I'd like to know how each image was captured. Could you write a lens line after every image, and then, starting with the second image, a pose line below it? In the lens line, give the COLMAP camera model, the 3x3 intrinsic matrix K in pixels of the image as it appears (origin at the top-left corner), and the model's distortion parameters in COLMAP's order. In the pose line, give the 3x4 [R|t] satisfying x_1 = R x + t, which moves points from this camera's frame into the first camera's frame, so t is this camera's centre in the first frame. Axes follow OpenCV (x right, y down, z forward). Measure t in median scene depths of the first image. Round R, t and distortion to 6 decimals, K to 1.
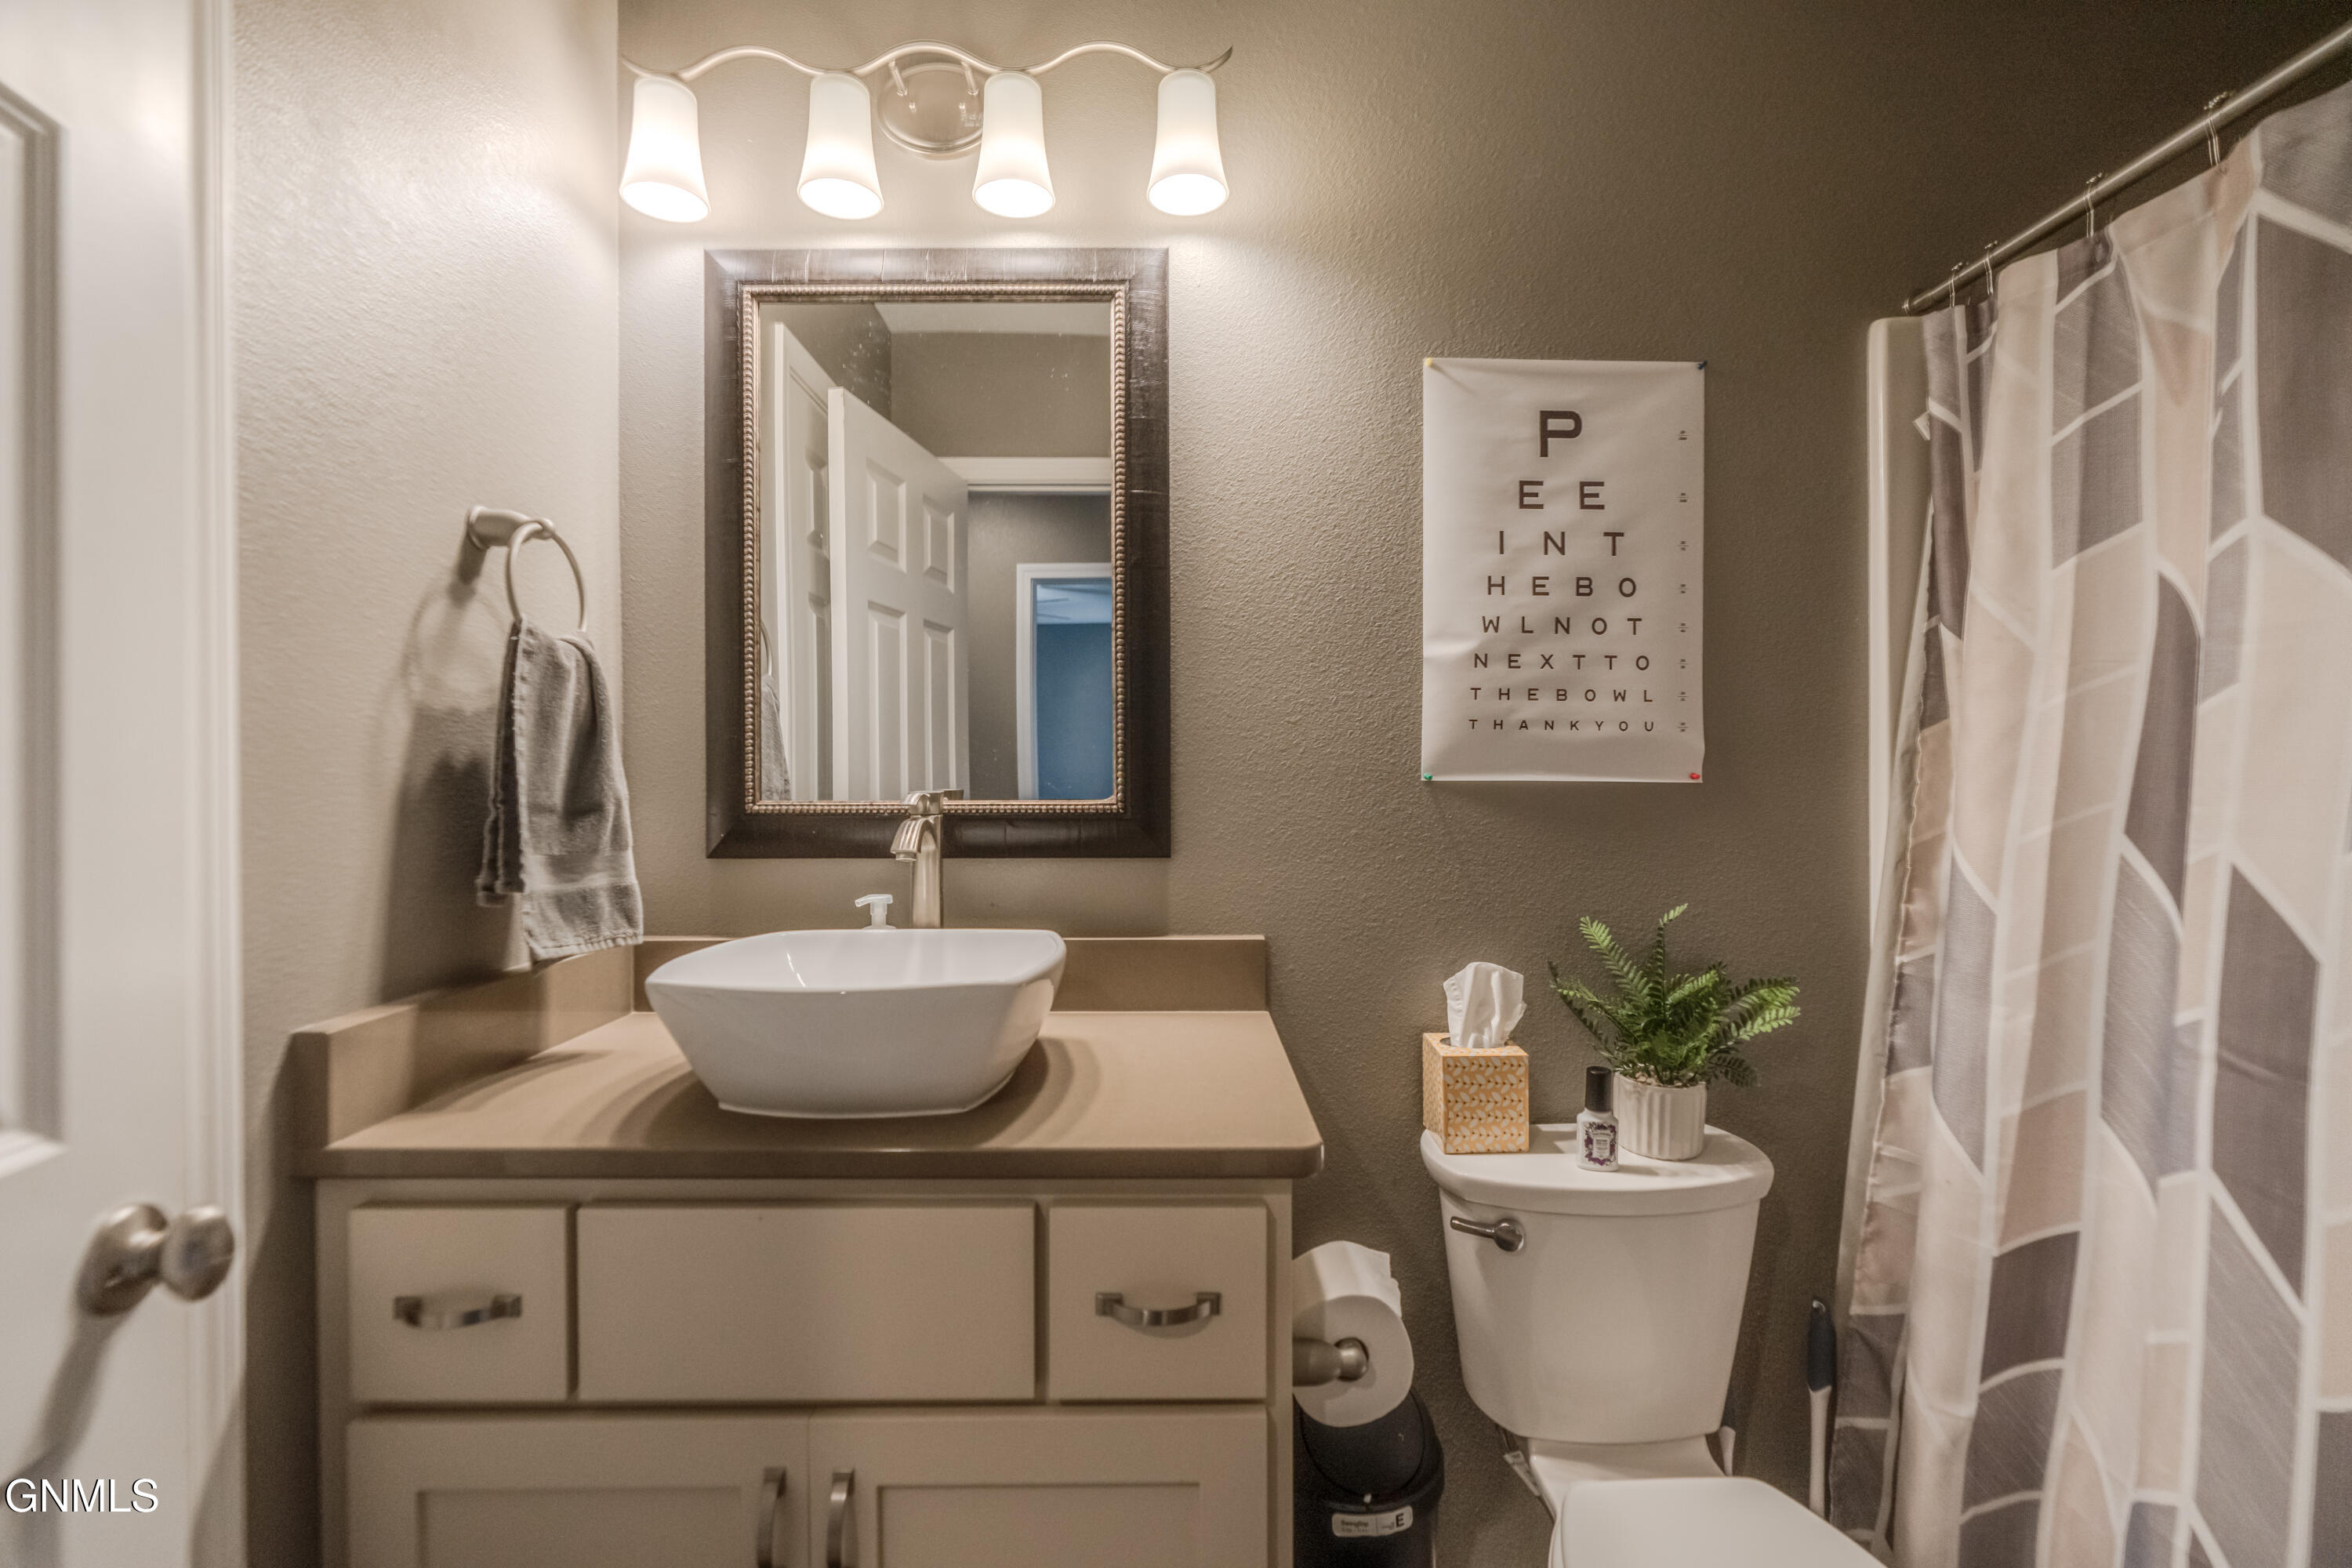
lens RADIAL K [[1080.3, 0, 1176.9], [0, 1080.3, 791.7], [0, 0, 1]] dist [0.003572, 0.000321]
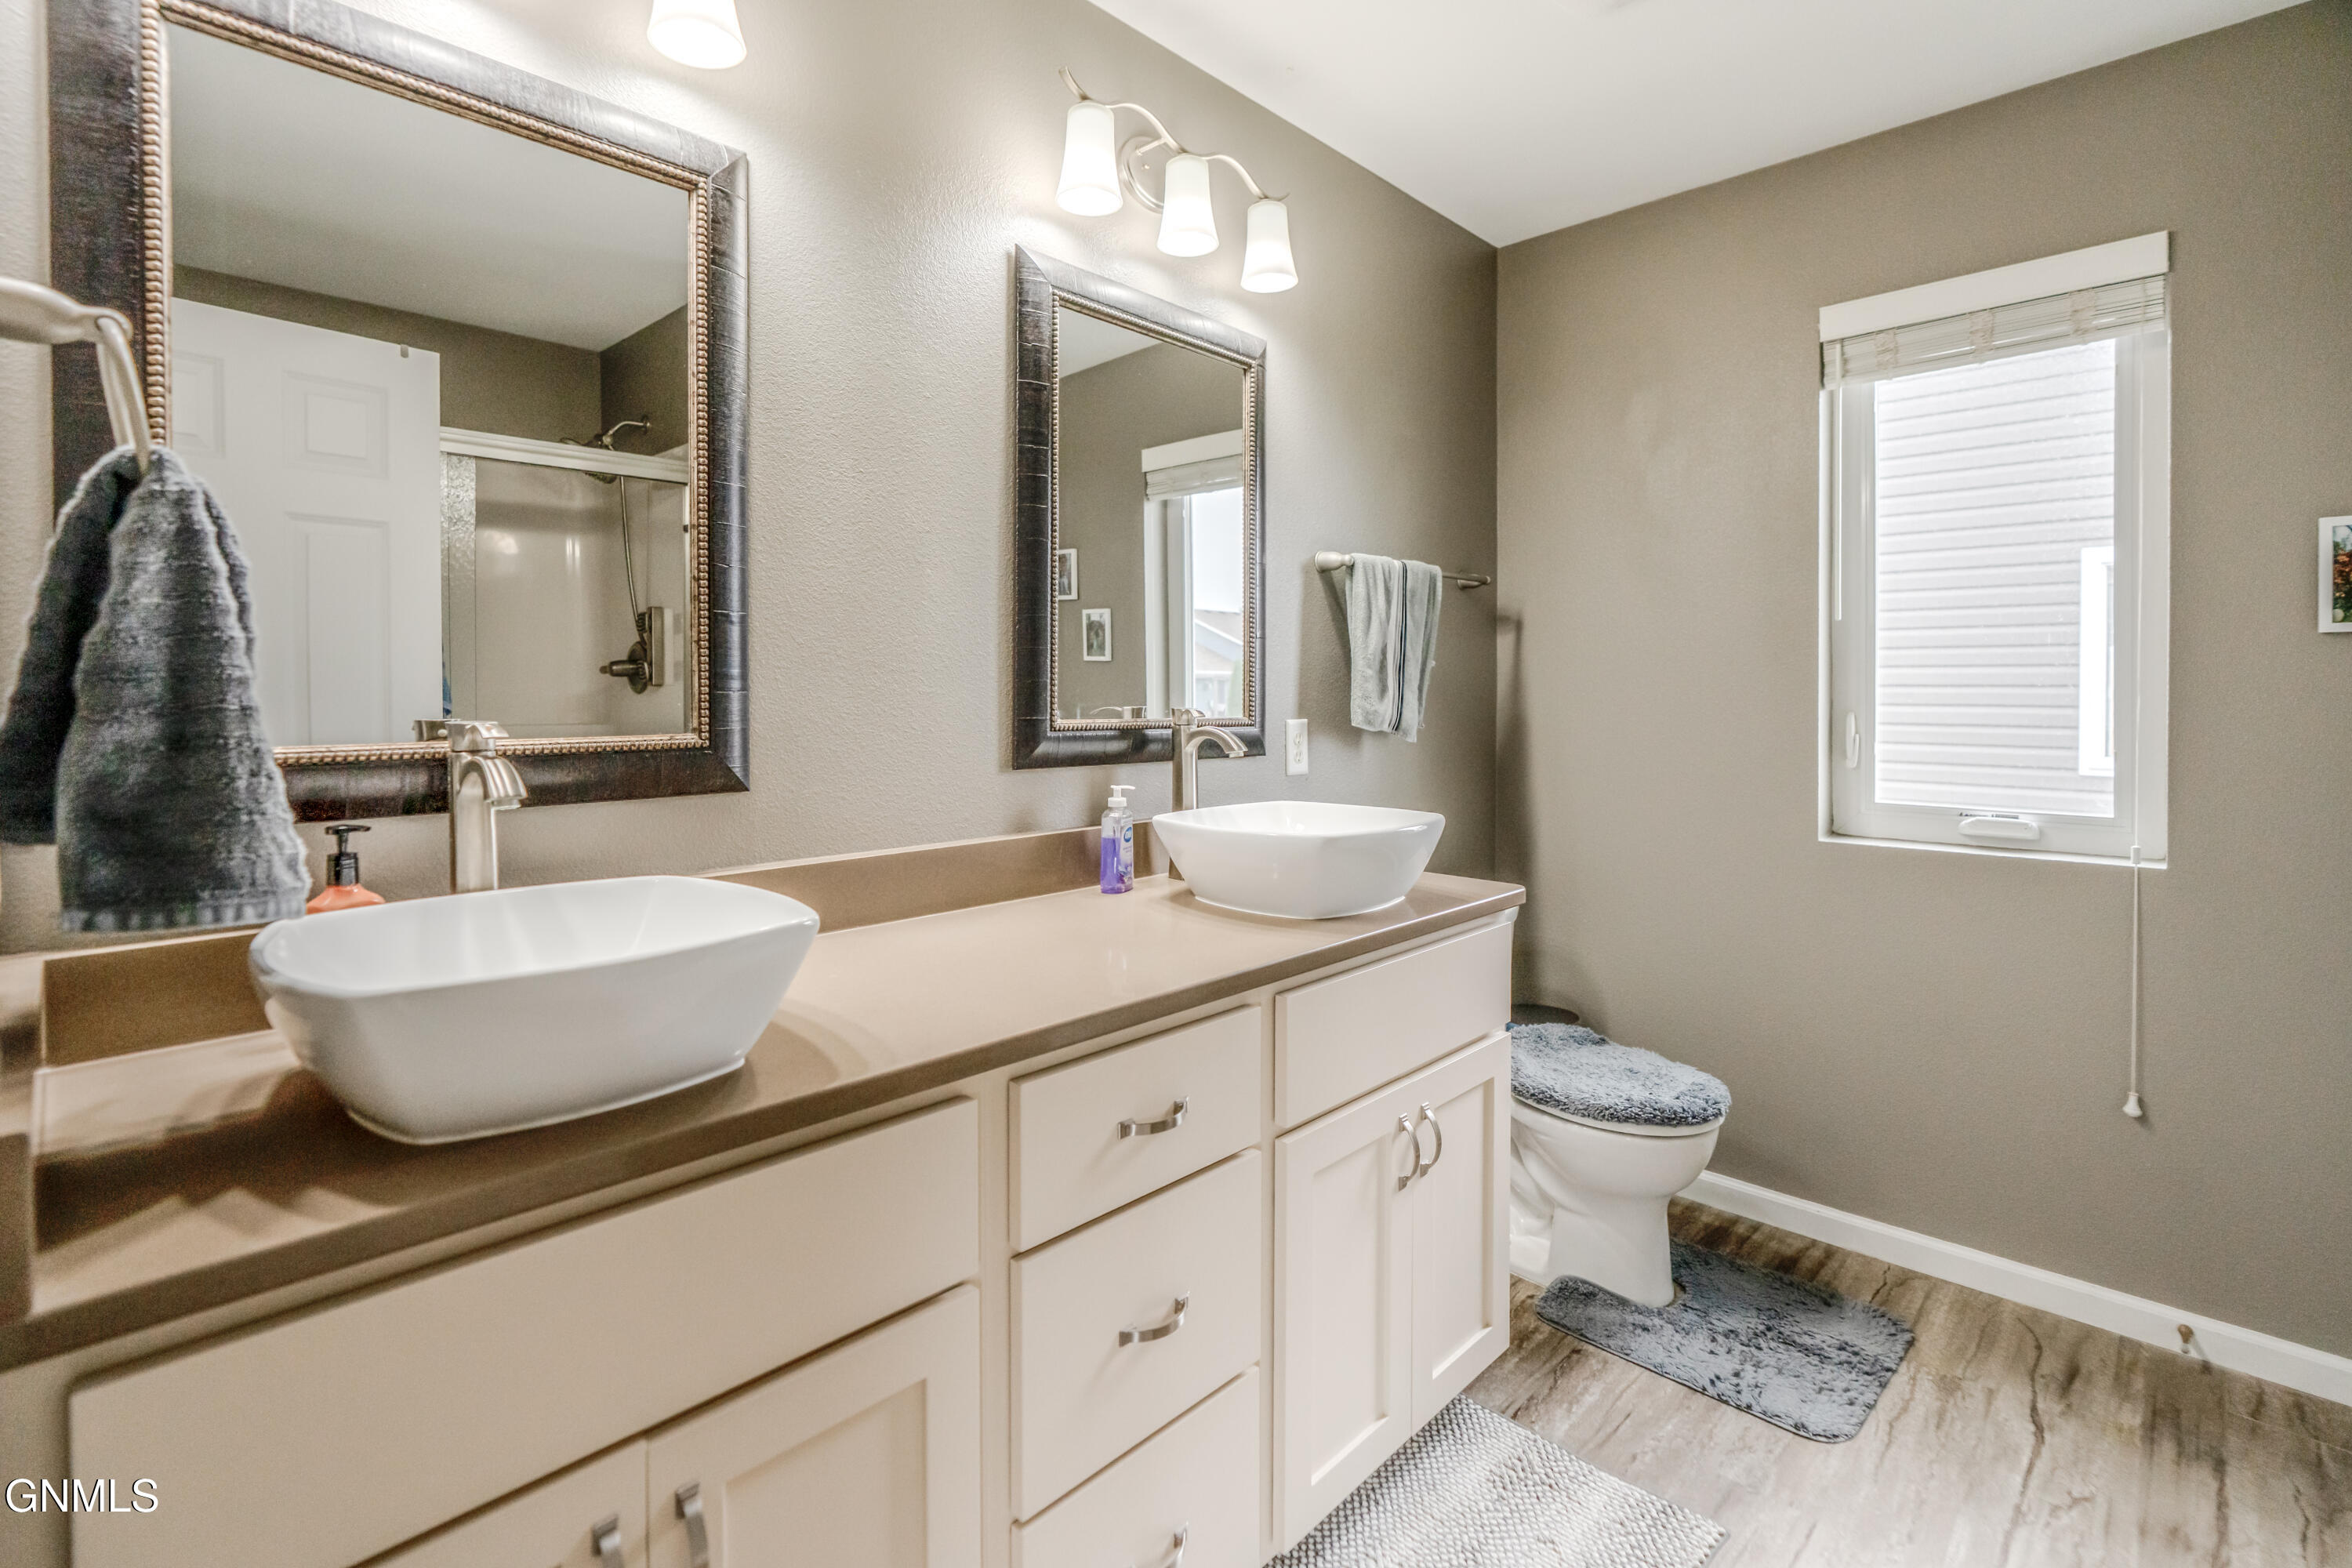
lens RADIAL K [[1080.3, 0, 1185.2], [0, 1080.3, 783.5], [0, 0, 1]] dist [0.003572, 0.000321]
pose [[0.714905, -0.051043, 0.697356, -0.451879], [0.009009, 0.997922, 0.063807, -0.005669], [-0.699164, -0.039333, 0.713879, 0.032159]]
